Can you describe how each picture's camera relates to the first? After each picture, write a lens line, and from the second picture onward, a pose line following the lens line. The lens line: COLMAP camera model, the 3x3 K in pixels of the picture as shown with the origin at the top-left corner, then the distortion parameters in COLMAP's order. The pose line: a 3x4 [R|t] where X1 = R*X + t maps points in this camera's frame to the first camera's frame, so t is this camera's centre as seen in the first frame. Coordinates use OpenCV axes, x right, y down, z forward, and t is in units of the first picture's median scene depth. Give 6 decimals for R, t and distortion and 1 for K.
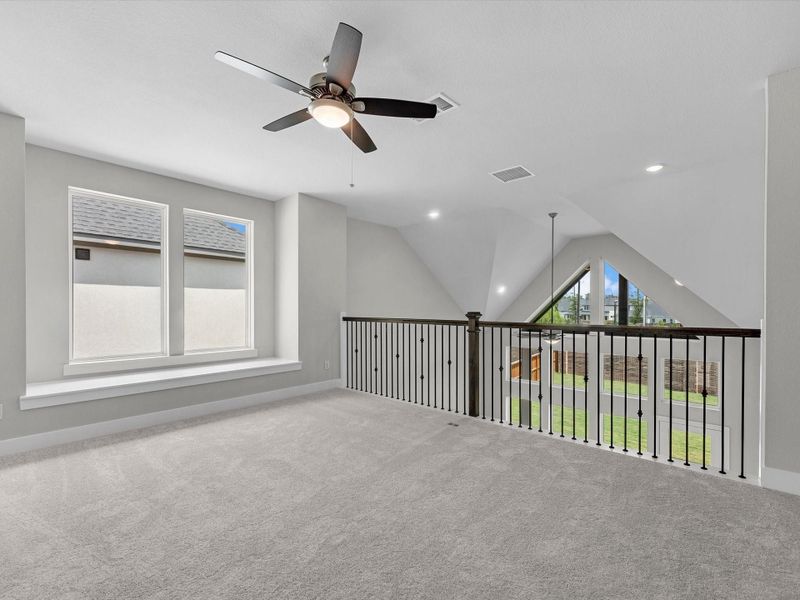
lens RADIAL K [[366.9, 0, 393.6], [0, 366.9, 304.4], [0, 0, 1]] dist [-0.000062, -0.000822]
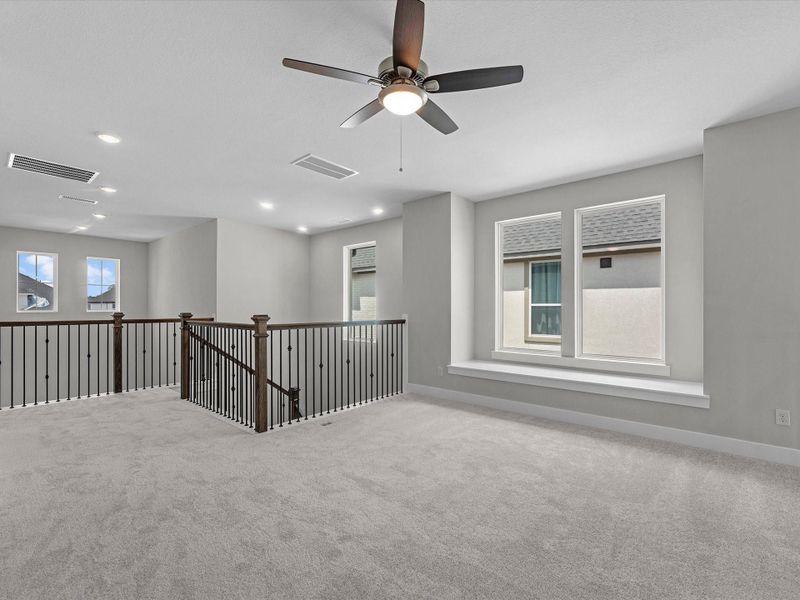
lens RADIAL K [[366.9, 0, 393.6], [0, 366.9, 304.4], [0, 0, 1]] dist [-0.000062, -0.000822]
pose [[0.029529, -0.014467, -0.999459, 0.475864], [0.006418, 0.999877, -0.014284, 0.004957], [0.999543, -0.005993, 0.029618, 0.574108]]
